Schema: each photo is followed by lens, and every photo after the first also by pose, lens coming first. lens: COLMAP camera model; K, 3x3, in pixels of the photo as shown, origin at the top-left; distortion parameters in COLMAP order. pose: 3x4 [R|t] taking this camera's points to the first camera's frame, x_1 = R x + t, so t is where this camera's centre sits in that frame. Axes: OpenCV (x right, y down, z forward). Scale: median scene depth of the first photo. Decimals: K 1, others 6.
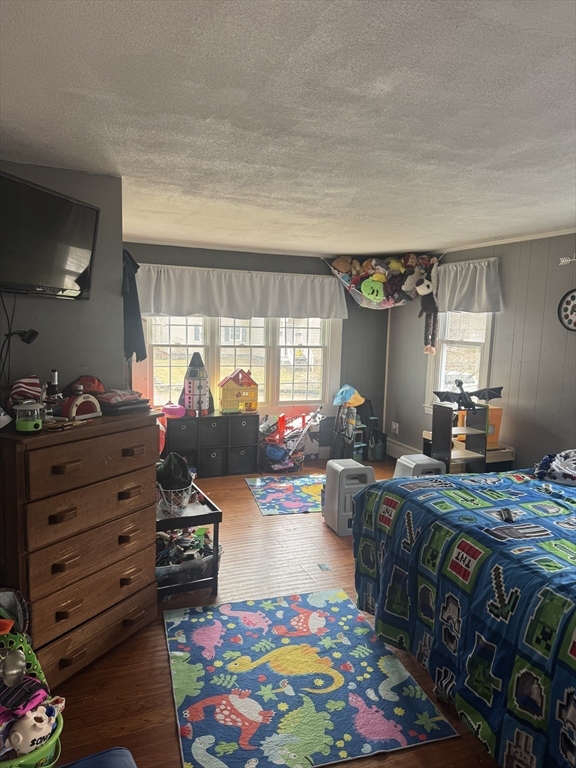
lens RADIAL K [[544.2, 0, 285.2], [0, 544.2, 384.3], [0, 0, 1]] dist [0.022176, -0.027428]
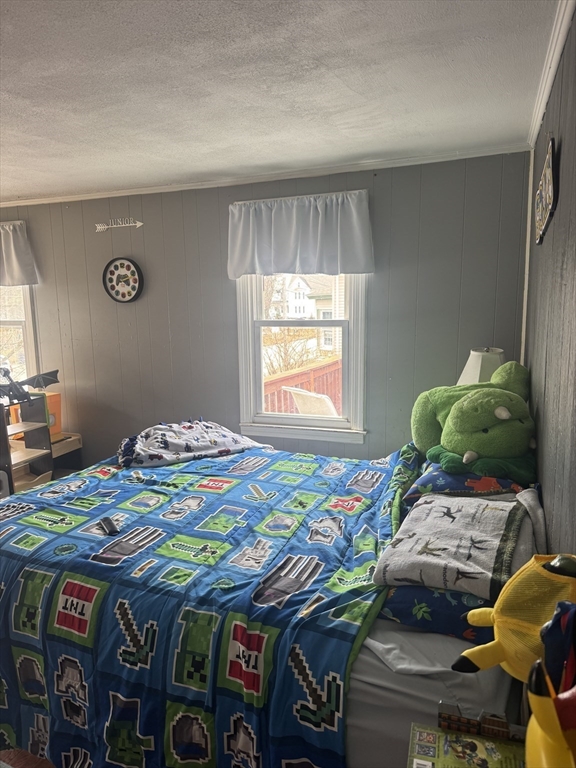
lens RADIAL K [[544.2, 0, 288.4], [0, 544.2, 385.8], [0, 0, 1]] dist [0.022176, -0.027428]
pose [[0.679244, -0.162622, 0.715669, 0.026810], [0.126816, 0.986481, 0.103798, -0.024907], [-0.722873, 0.020254, 0.690684, 0.213091]]
